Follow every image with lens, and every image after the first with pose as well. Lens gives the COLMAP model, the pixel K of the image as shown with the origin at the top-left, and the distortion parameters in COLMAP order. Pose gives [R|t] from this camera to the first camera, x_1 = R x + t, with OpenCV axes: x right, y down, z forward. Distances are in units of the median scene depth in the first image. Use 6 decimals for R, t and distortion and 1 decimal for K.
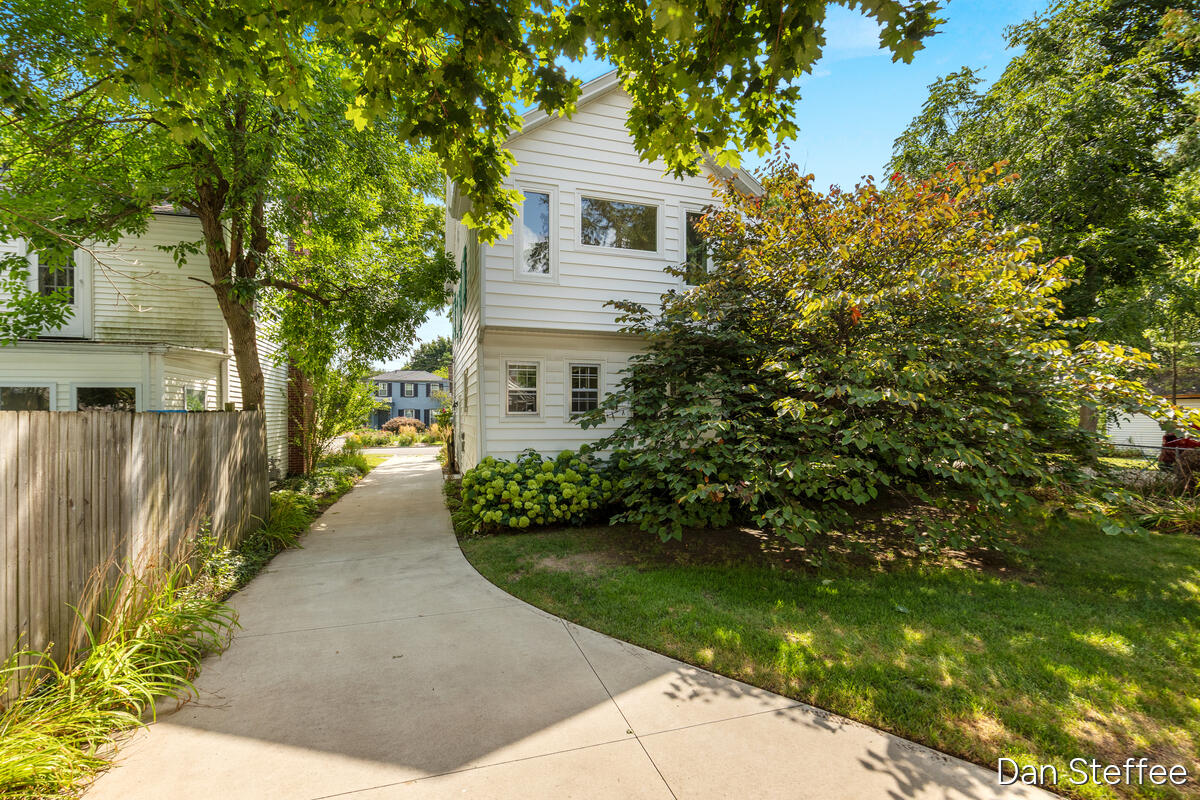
lens RADIAL K [[552.4, 0, 593.3], [0, 552.4, 399.5], [0, 0, 1]] dist [0.000443, -0.000182]
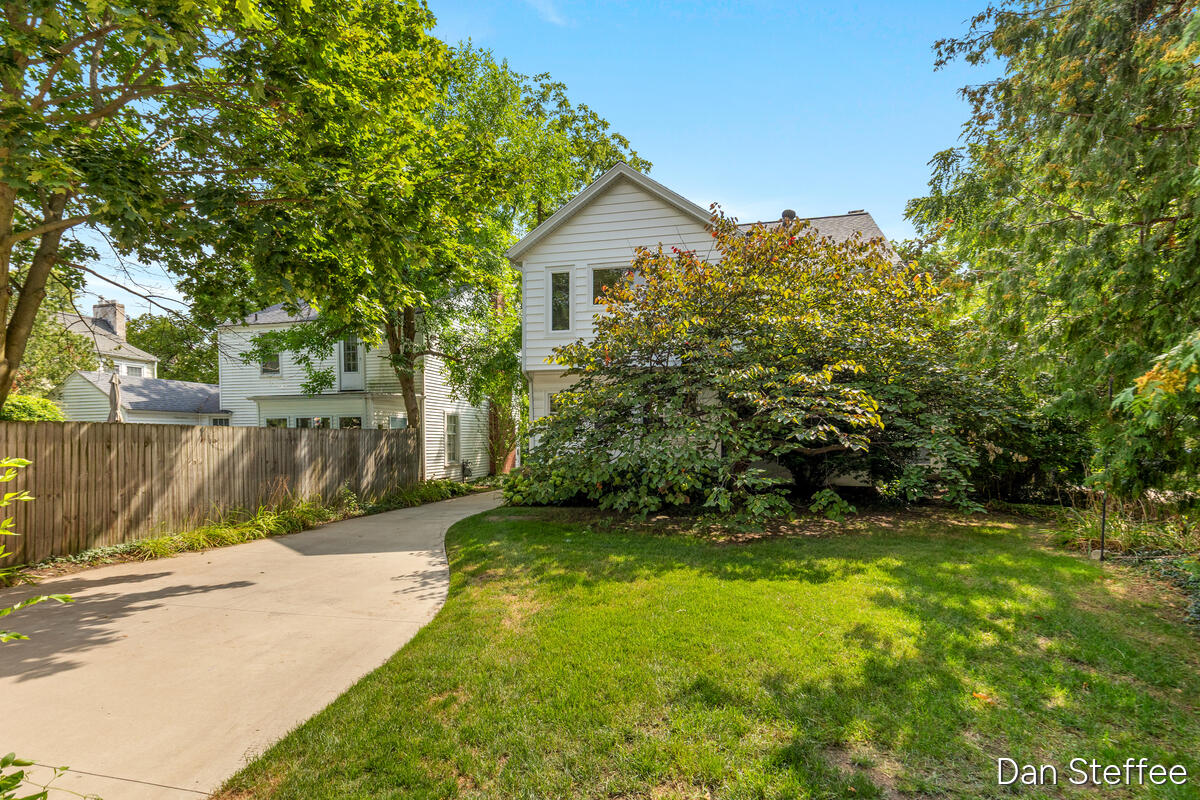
lens RADIAL K [[552.4, 0, 590.3], [0, 552.4, 446.3], [0, 0, 1]] dist [0.000443, -0.000182]
pose [[0.856659, 0.008078, -0.515820, 1.333110], [0.012407, 0.999266, 0.036254, 0.030912], [0.515734, -0.037457, 0.855930, -0.344666]]
